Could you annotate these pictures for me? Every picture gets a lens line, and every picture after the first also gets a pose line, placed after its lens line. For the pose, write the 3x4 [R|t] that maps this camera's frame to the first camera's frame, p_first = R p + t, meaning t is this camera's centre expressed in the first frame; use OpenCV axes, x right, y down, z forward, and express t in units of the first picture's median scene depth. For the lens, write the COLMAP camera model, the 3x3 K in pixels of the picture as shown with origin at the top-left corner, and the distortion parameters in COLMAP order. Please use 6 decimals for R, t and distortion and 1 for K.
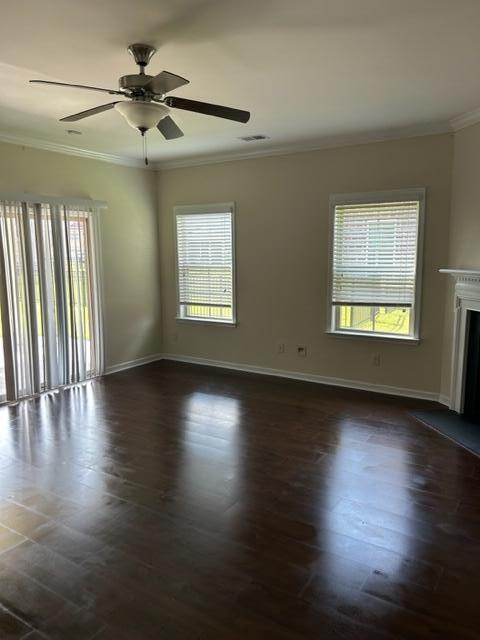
lens RADIAL K [[491.3, 0, 240.0], [0, 491.3, 320.0], [0, 0, 1]] dist [0.170740, -0.001483]
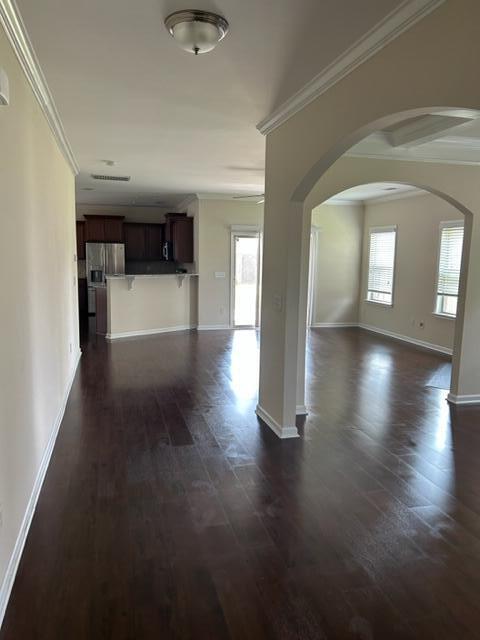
lens RADIAL K [[484.2, 0, 240.0], [0, 484.2, 320.0], [0, 0, 1]] dist [0.004880, -0.004490]
pose [[0.746325, 0.107334, -0.656870, 0.620598], [-0.110048, 0.993228, 0.037261, 0.048483], [0.656421, 0.044478, 0.753082, -0.413510]]
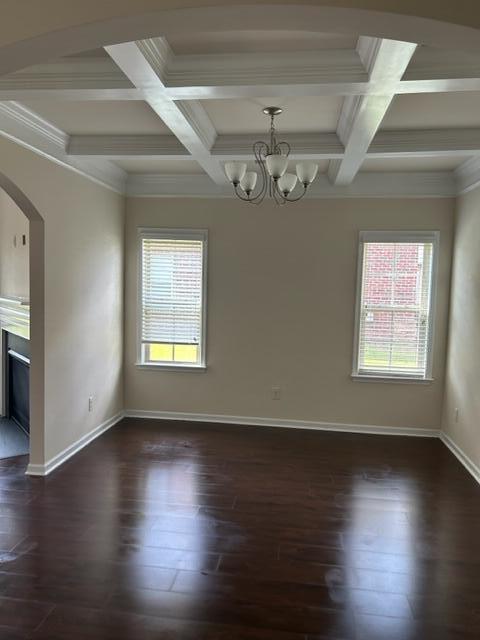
lens RADIAL K [[484.2, 0, 240.0], [0, 484.2, 320.0], [0, 0, 1]] dist [0.004880, -0.004490]
pose [[0.898008, 0.000219, 0.439978, -0.056827], [0.026452, 0.998164, -0.054486, -0.004898], [-0.439183, 0.060567, 0.896354, 0.036961]]
